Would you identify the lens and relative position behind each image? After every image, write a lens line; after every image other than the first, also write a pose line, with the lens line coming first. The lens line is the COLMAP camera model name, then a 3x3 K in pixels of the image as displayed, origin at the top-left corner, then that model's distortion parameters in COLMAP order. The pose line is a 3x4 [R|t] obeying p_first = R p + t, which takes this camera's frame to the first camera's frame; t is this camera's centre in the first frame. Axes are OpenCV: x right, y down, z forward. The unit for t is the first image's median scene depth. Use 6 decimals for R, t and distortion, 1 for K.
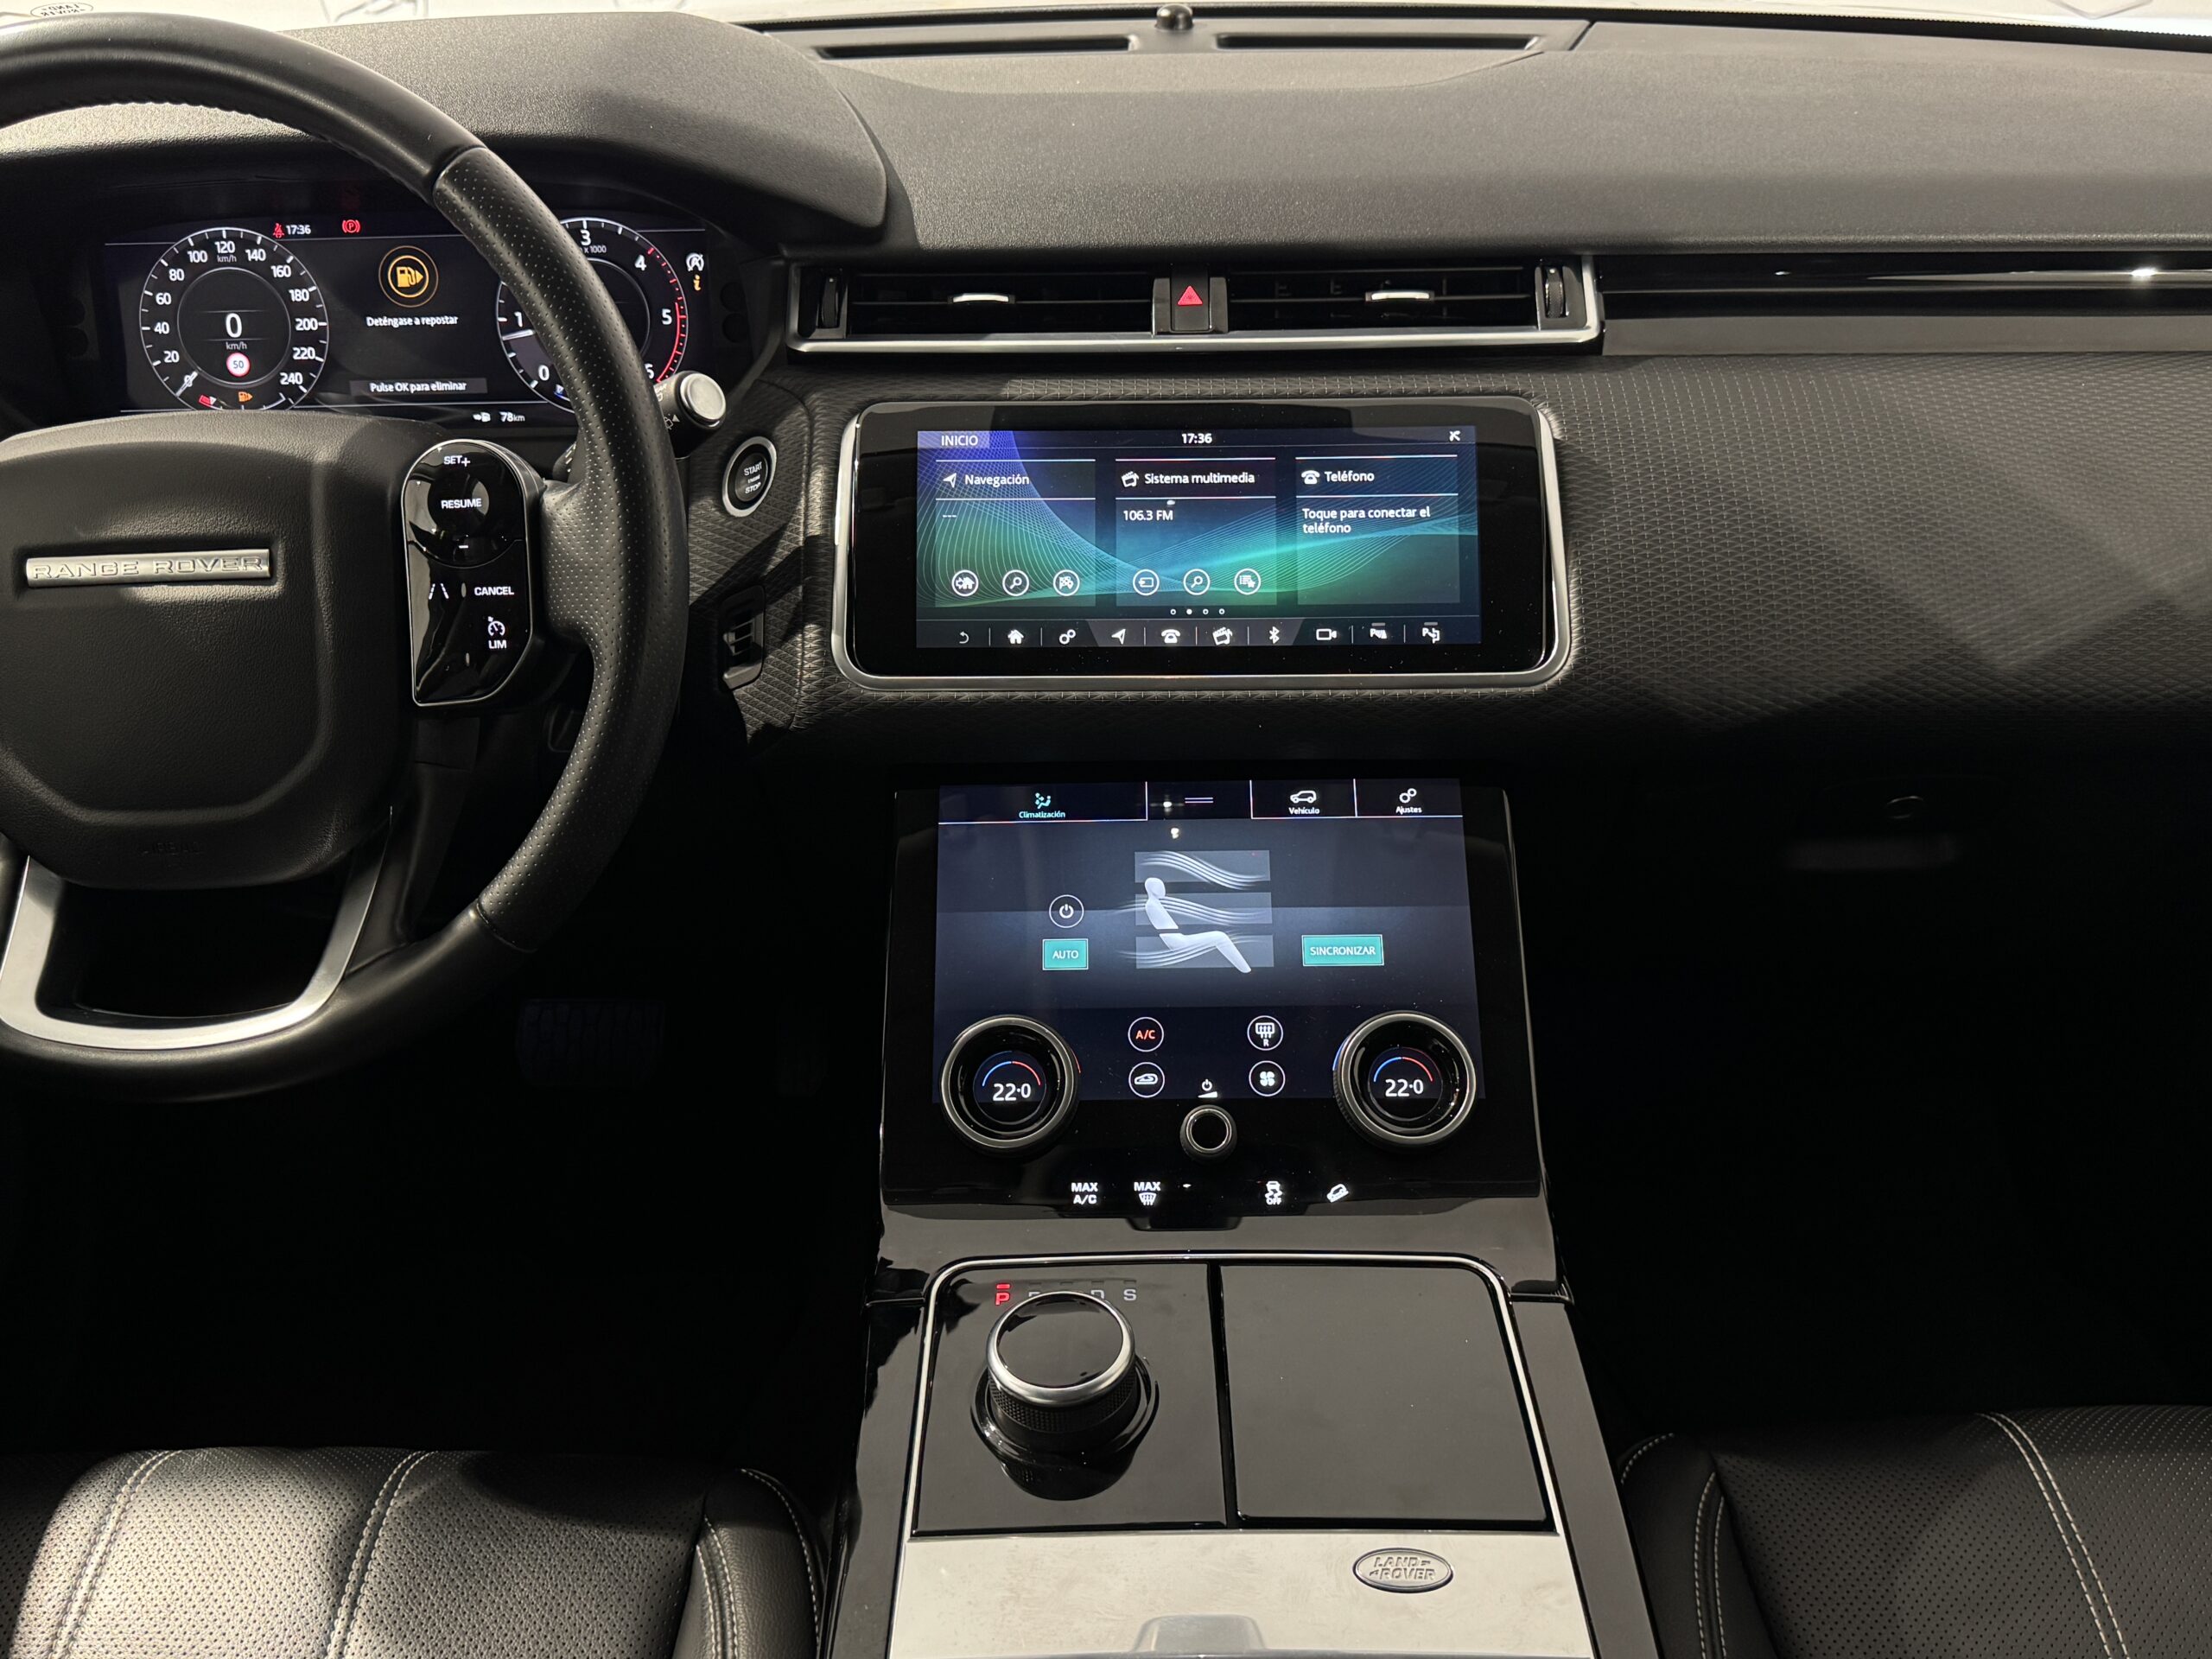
lens RADIAL K [[1975.8, 0, 1111.7], [0, 1975.8, 846.6], [0, 0, 1]] dist [0.177513, -0.384375]
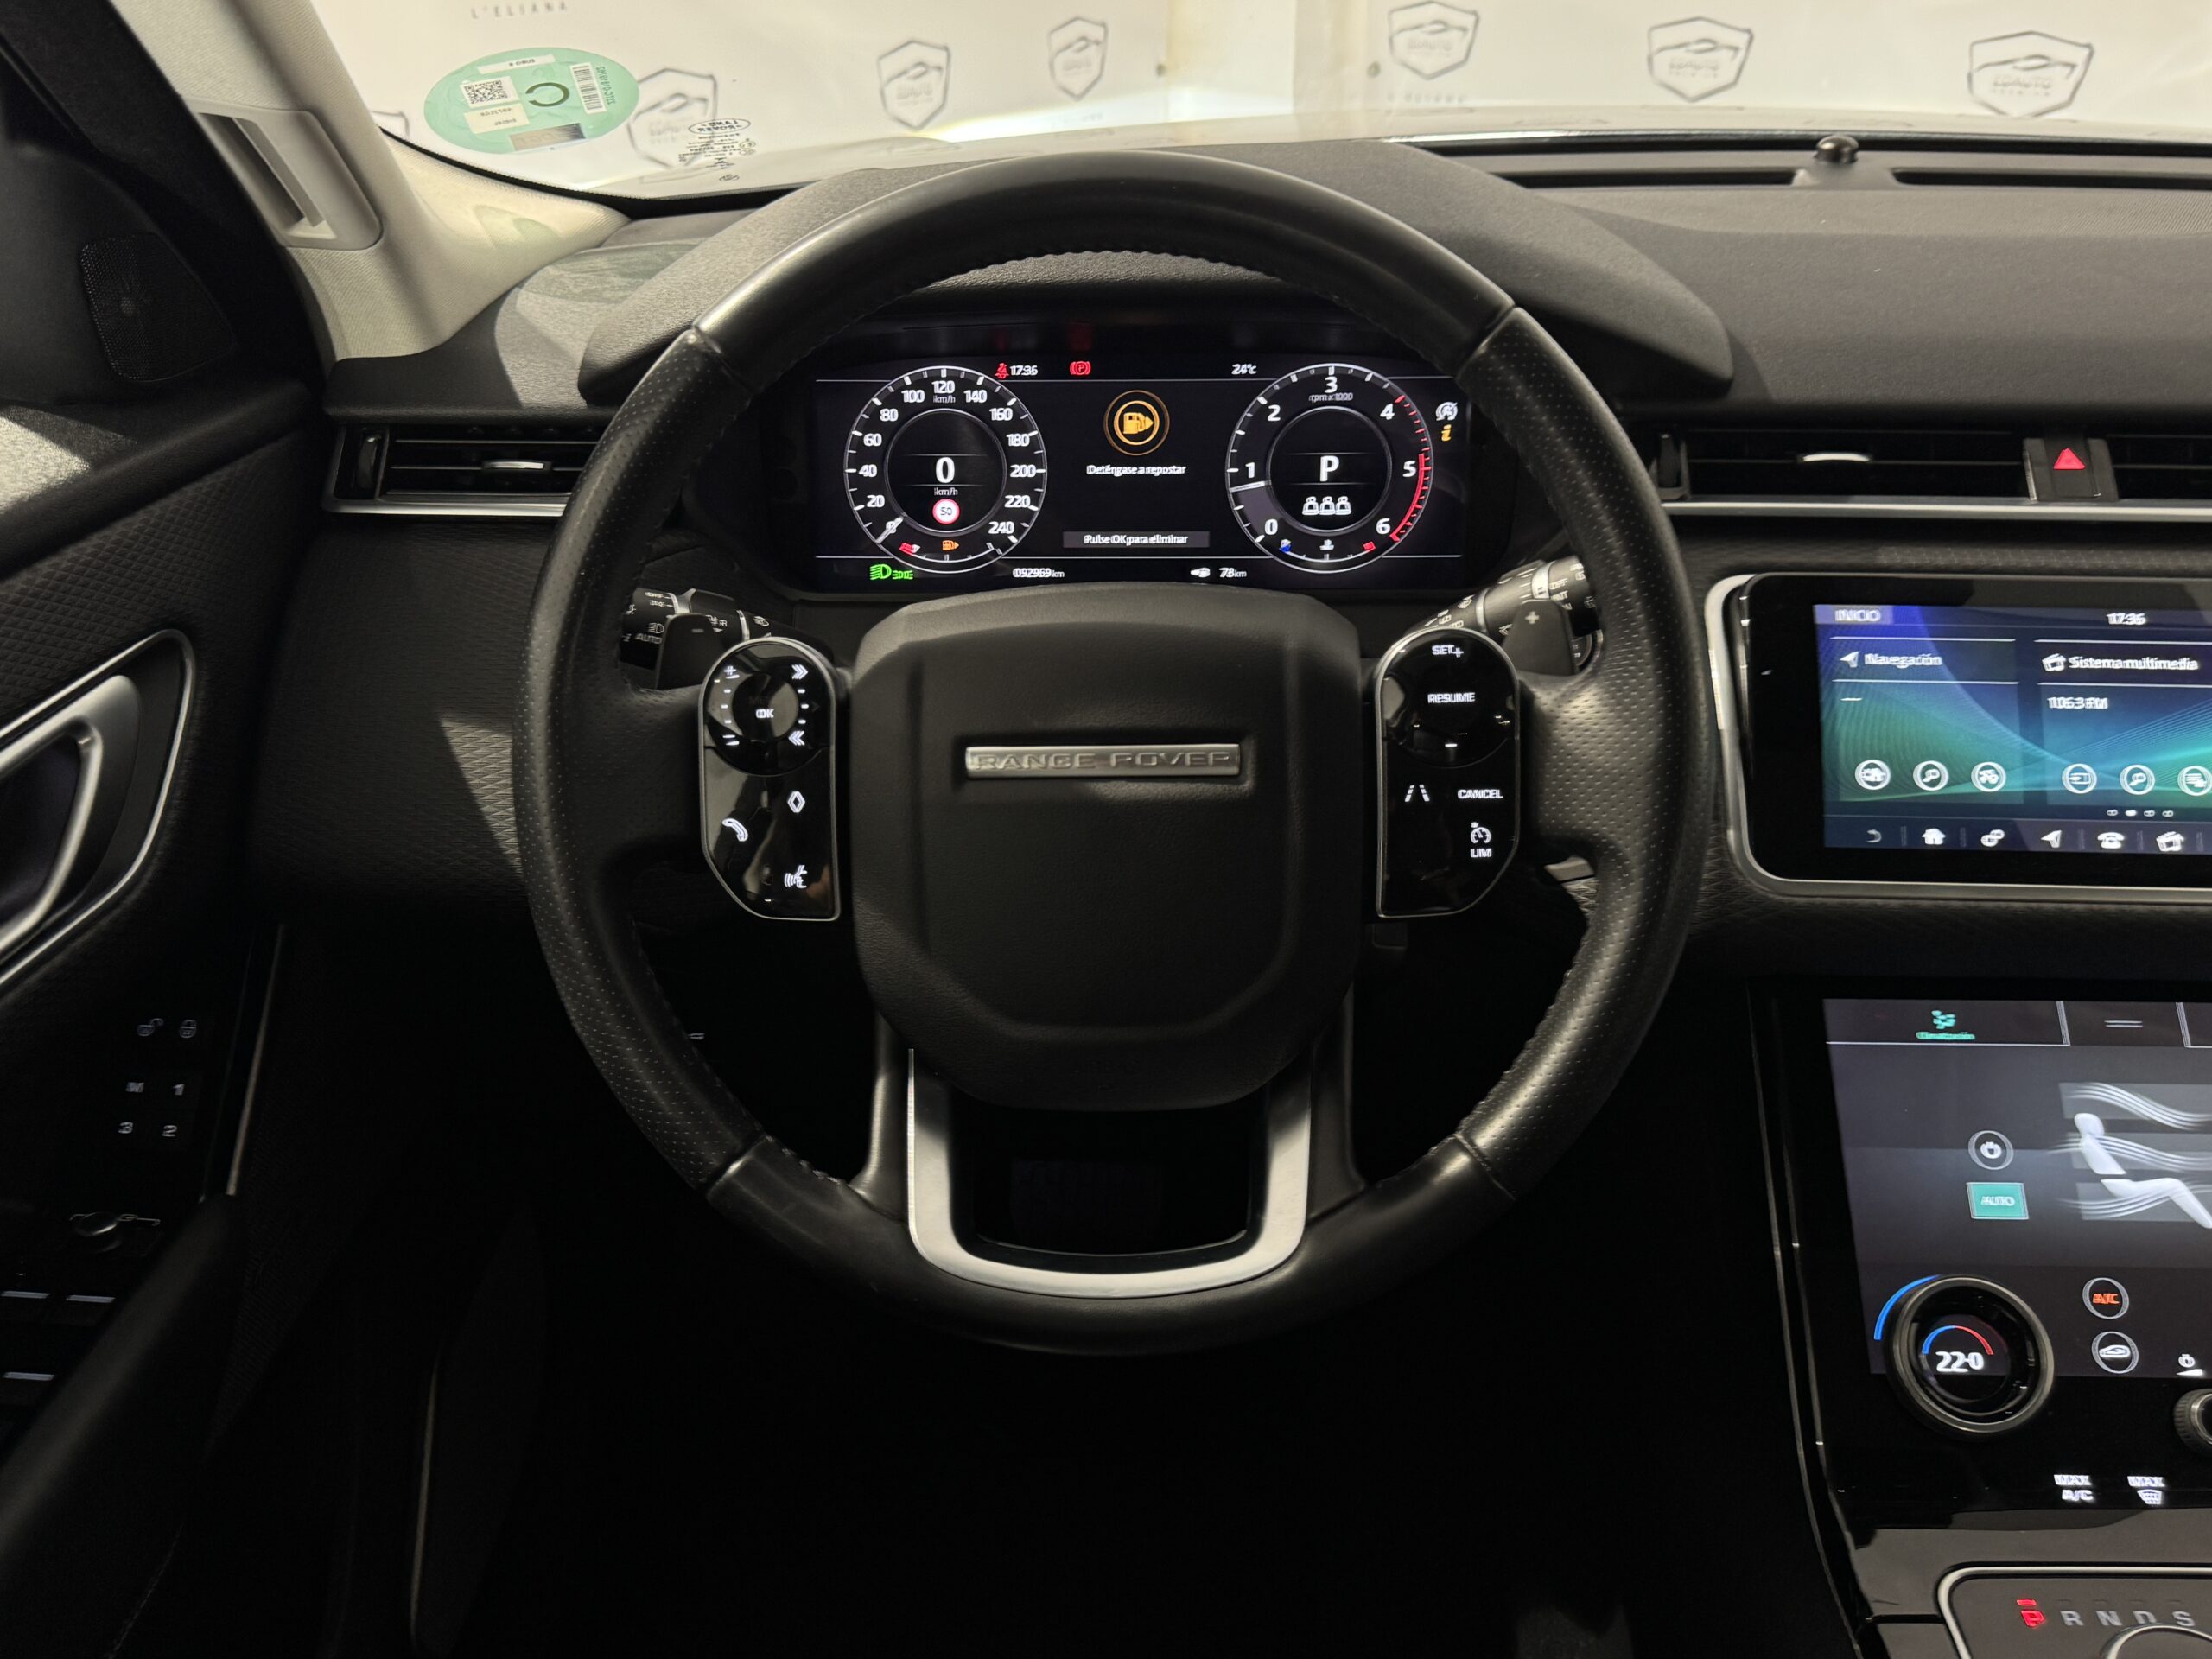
lens RADIAL K [[1975.8, 0, 1111.7], [0, 1975.8, 846.6], [0, 0, 1]] dist [0.177513, -0.384375]
pose [[0.999562, 0.024550, -0.016506, -0.396841], [-0.025214, 0.998829, -0.041299, -0.054431], [0.015473, 0.041697, 0.999010, 0.093095]]
